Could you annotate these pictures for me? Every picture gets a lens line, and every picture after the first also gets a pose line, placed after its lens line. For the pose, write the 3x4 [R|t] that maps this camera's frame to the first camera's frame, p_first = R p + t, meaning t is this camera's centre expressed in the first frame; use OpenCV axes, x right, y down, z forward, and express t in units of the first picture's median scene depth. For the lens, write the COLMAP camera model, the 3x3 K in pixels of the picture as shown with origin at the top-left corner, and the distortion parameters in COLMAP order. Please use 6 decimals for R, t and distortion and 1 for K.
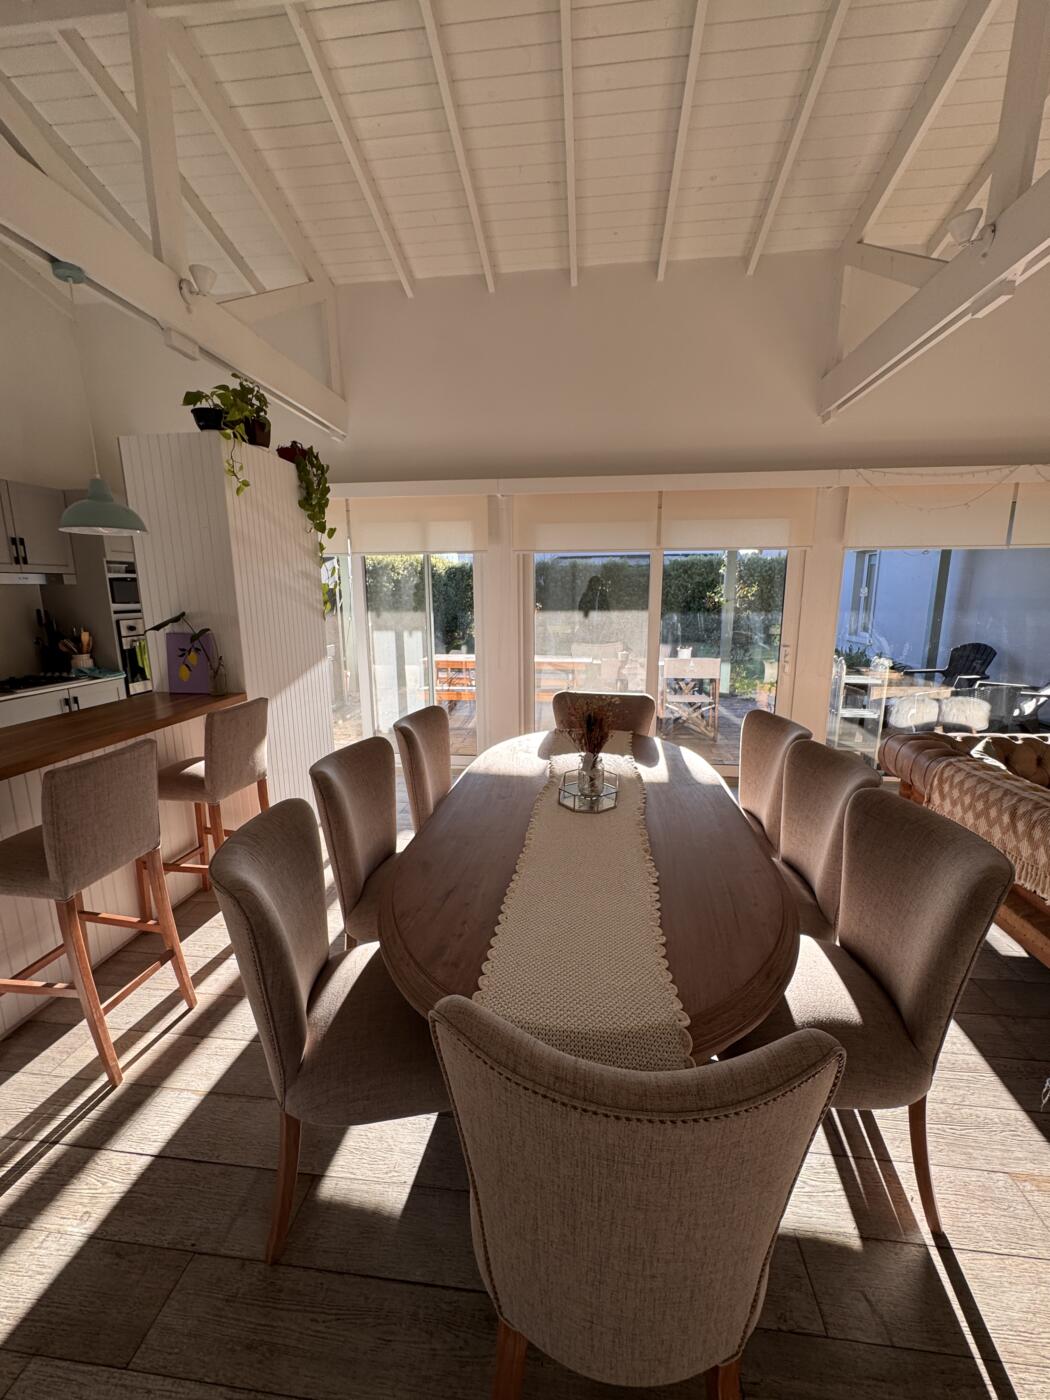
lens RADIAL K [[558.8, 0, 531.6], [0, 558.8, 699.3], [0, 0, 1]] dist [-0.002228, 0.000633]
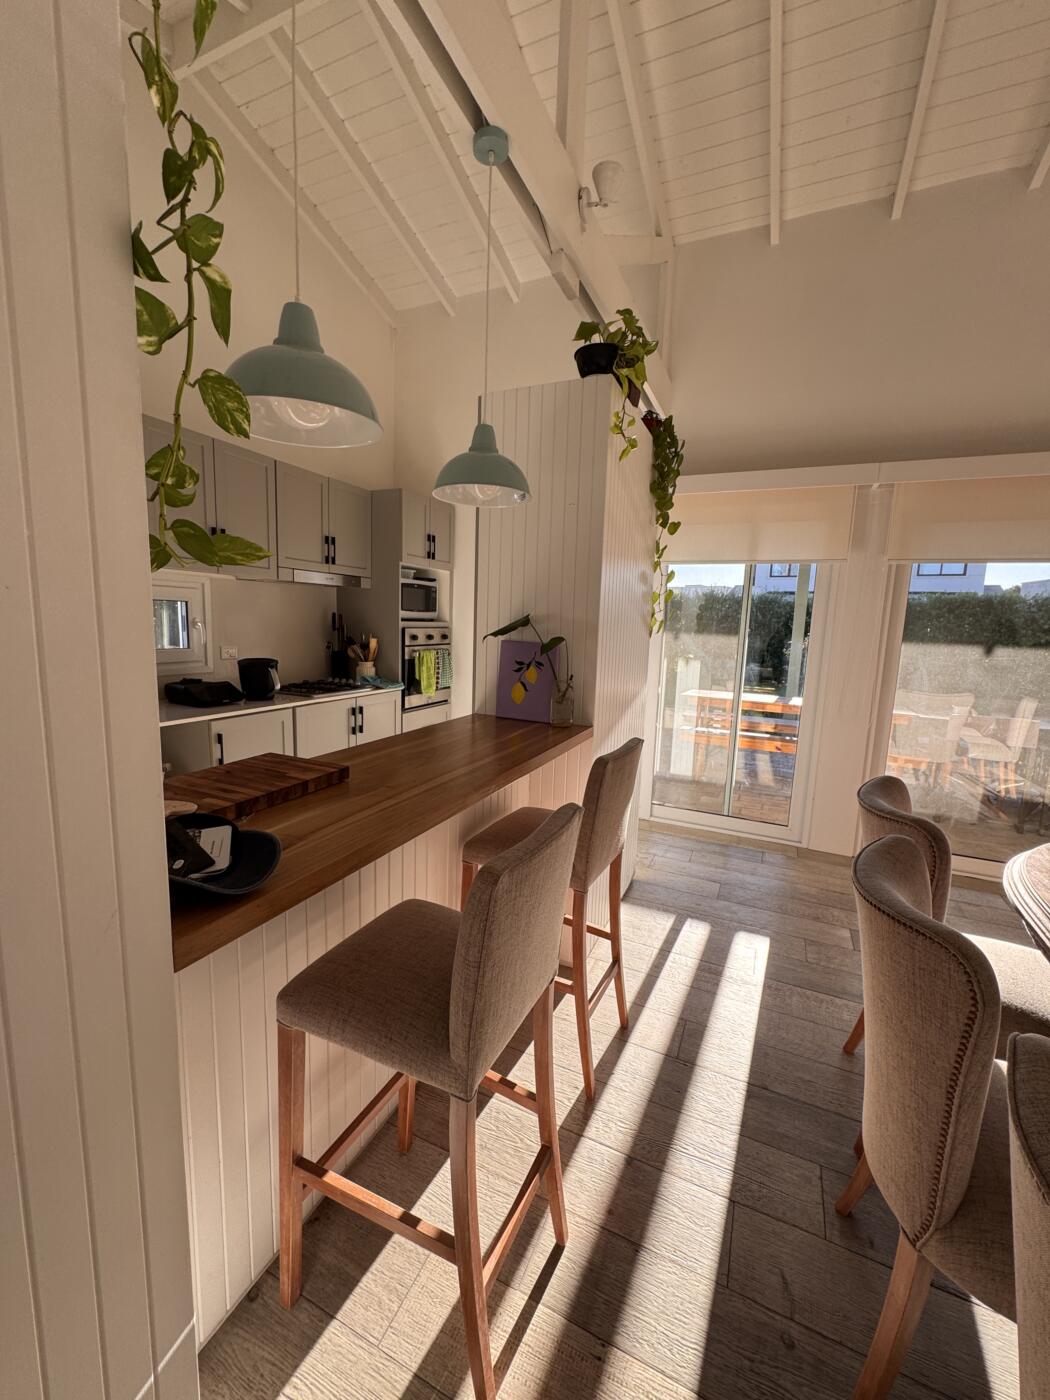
lens RADIAL K [[558.8, 0, 534.7], [0, 558.8, 700.6], [0, 0, 1]] dist [-0.002228, 0.000633]
pose [[0.952193, 0.084386, -0.293613, -0.255108], [-0.100571, 0.994108, -0.040442, -0.005484], [0.288470, 0.068038, 0.955069, 0.184819]]
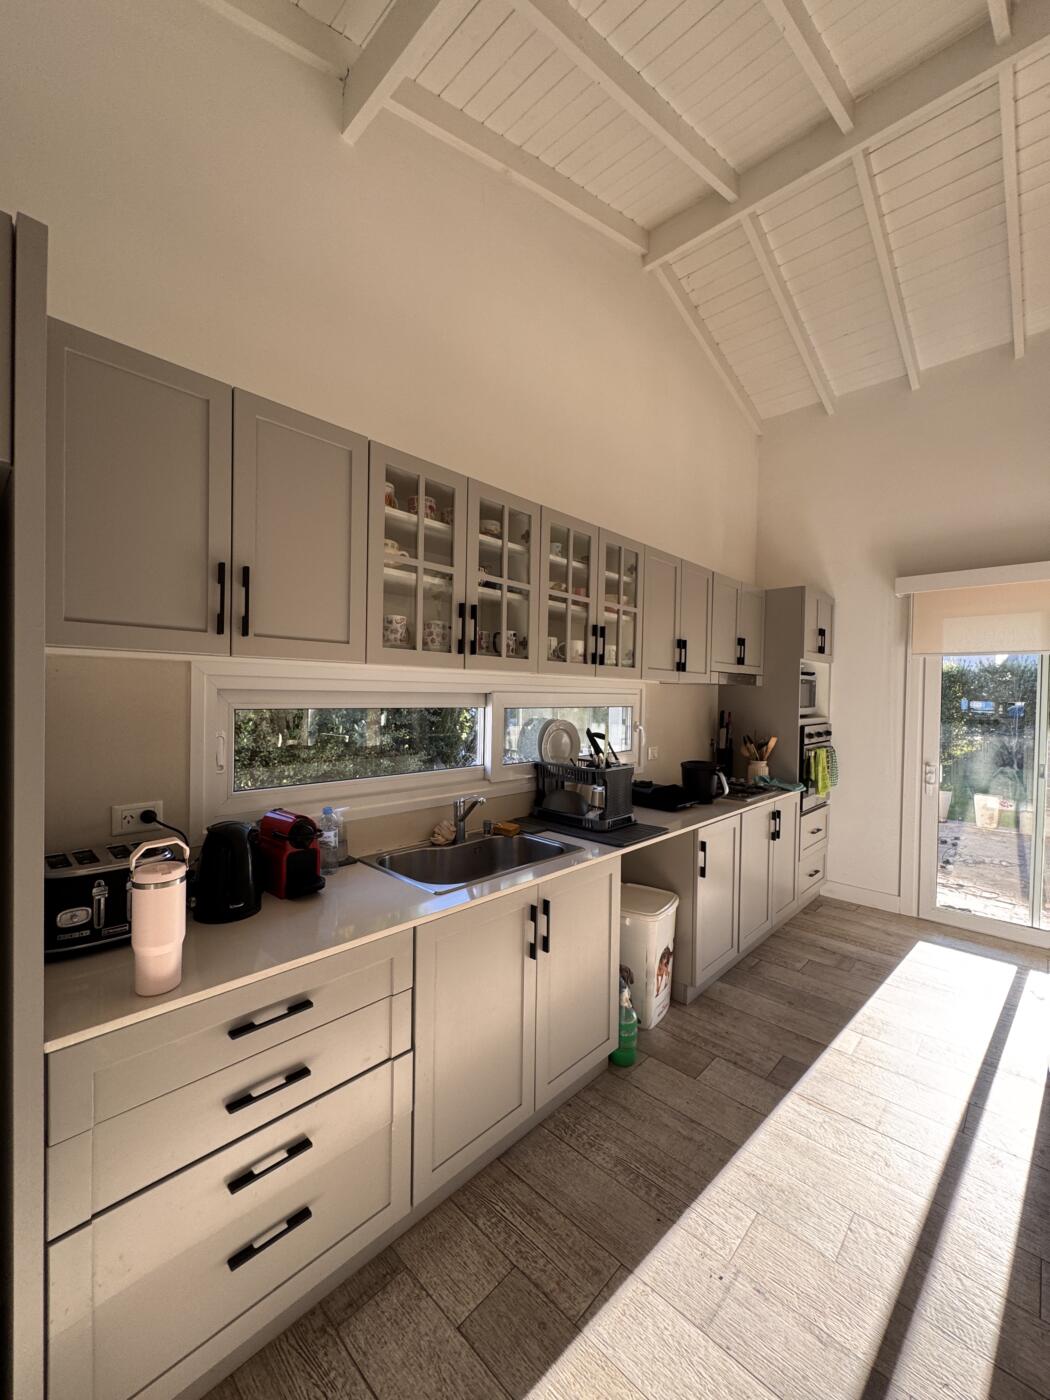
lens RADIAL K [[558.8, 0, 519.0], [0, 558.8, 701.4], [0, 0, 1]] dist [-0.002228, 0.000633]
pose [[0.811932, 0.025613, -0.583189, -0.604909], [-0.131380, 0.981424, -0.139809, 0.003416], [0.568775, 0.190135, 0.800215, 0.026180]]
